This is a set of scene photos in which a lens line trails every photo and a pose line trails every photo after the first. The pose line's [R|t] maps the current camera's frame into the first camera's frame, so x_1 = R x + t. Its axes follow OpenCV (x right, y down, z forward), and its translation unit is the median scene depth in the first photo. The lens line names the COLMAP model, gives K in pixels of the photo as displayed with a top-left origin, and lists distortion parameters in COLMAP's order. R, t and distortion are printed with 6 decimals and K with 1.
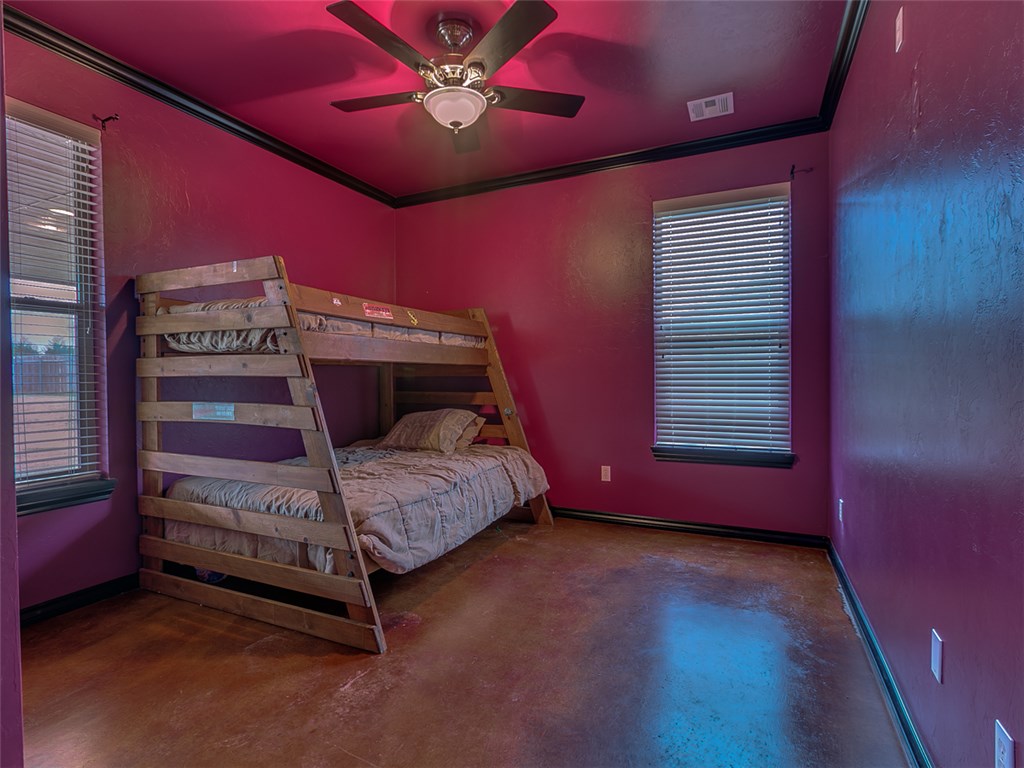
lens RADIAL K [[523.5, 0, 509.5], [0, 523.5, 382.7], [0, 0, 1]] dist [-0.000068, -0.003739]
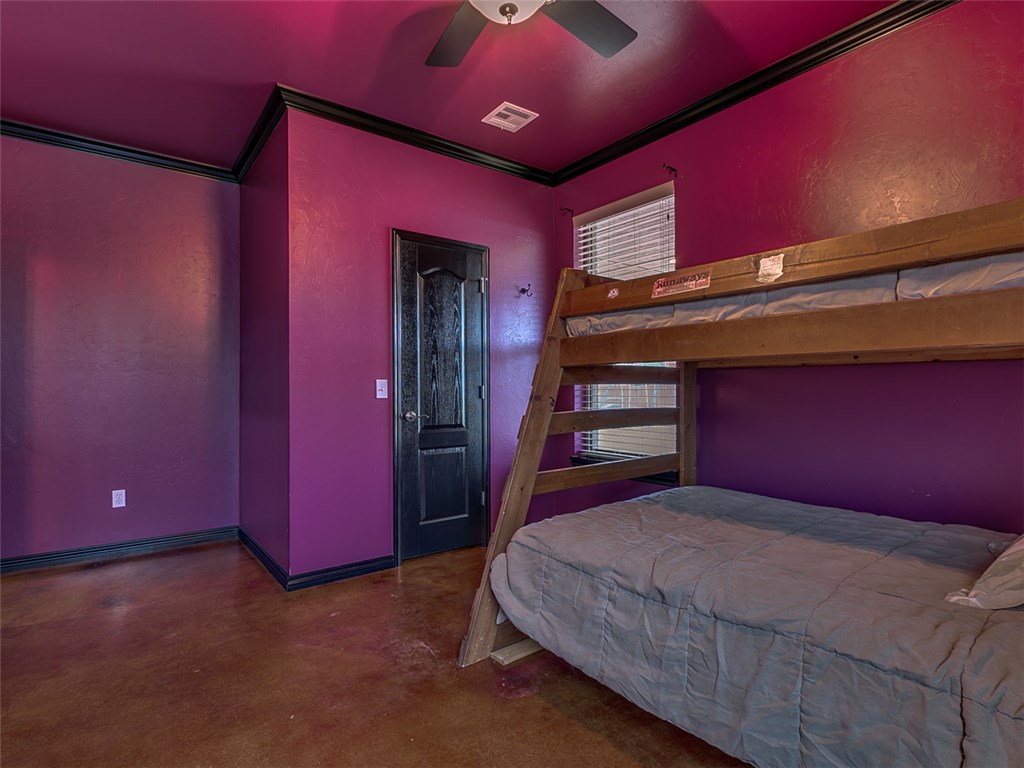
lens RADIAL K [[523.5, 0, 509.6], [0, 523.5, 386.7], [0, 0, 1]] dist [-0.000068, -0.003739]
pose [[-0.465245, 0.006640, -0.885157, 0.486098], [-0.003967, 0.999946, 0.009587, -0.016778], [0.885173, 0.007972, -0.465194, 1.284684]]
